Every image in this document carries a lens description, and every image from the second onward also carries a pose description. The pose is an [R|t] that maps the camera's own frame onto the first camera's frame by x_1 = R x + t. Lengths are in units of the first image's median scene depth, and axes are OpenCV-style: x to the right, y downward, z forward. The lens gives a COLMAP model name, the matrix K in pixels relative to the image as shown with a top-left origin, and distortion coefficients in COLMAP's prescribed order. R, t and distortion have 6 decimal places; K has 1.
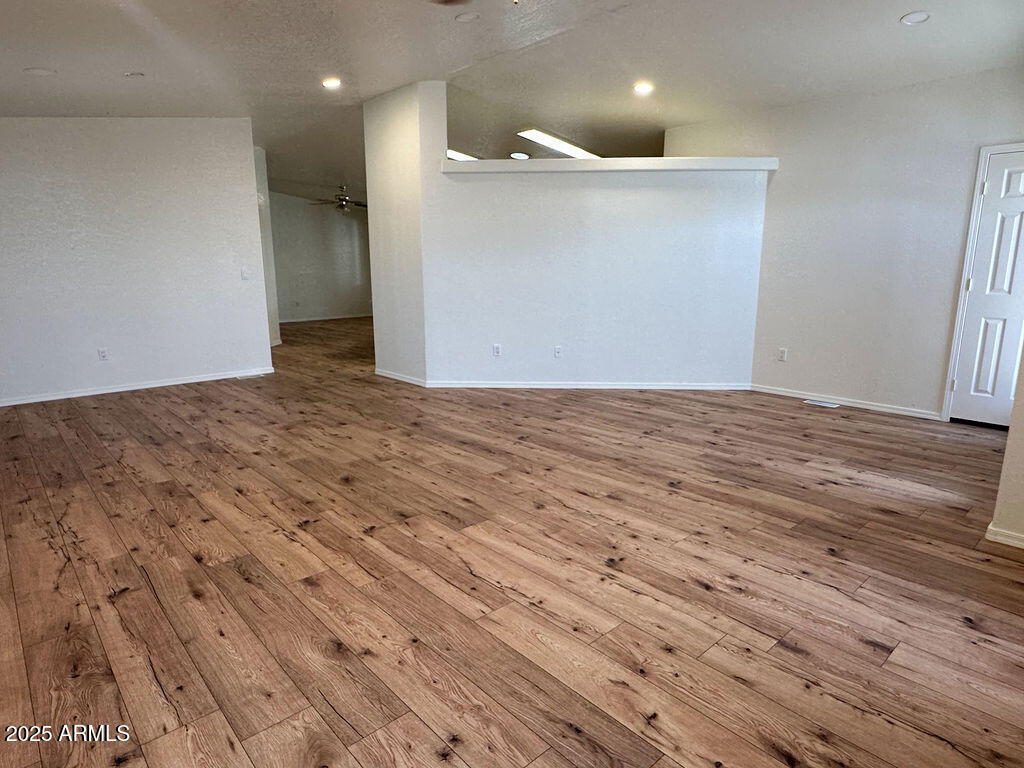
lens RADIAL K [[600.9, 0, 512.0], [0, 600.9, 384.0], [0, 0, 1]] dist [-0.000715, 0.000334]
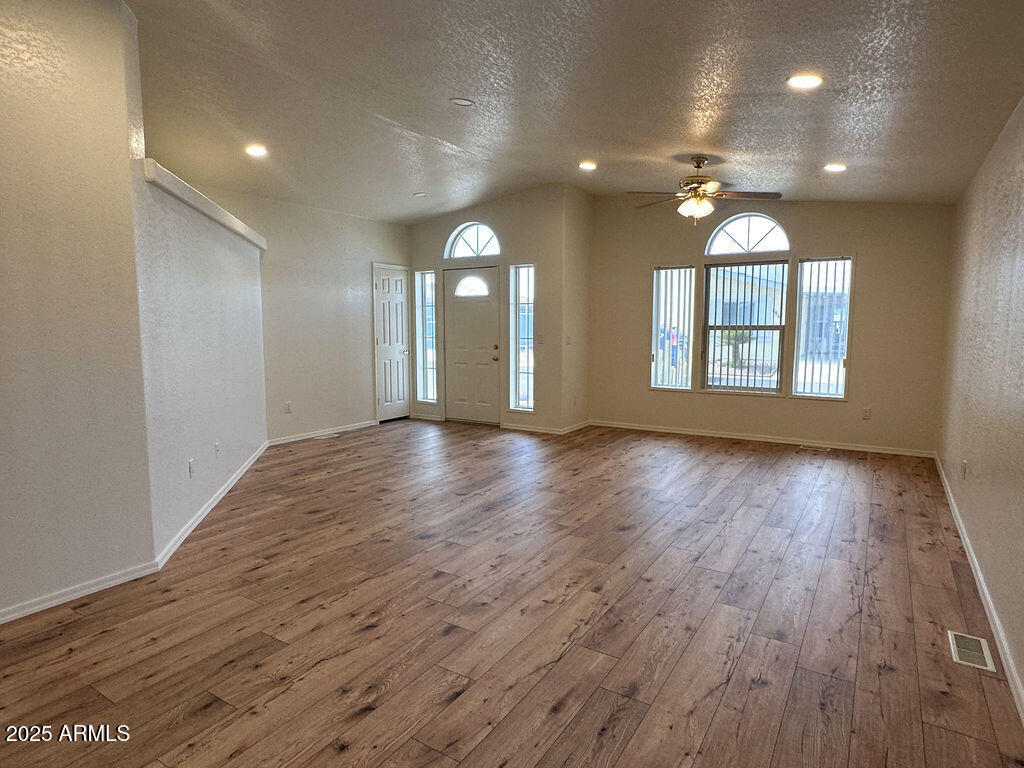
lens RADIAL K [[570.2, 0, 523.3], [0, 570.2, 386.7], [0, 0, 1]] dist [0.001066, 0.002369]
pose [[-0.270093, -0.105485, 0.957038, -0.950836], [0.188753, 0.968892, 0.160061, -0.233786], [-0.944151, 0.223876, -0.241781, 1.086929]]
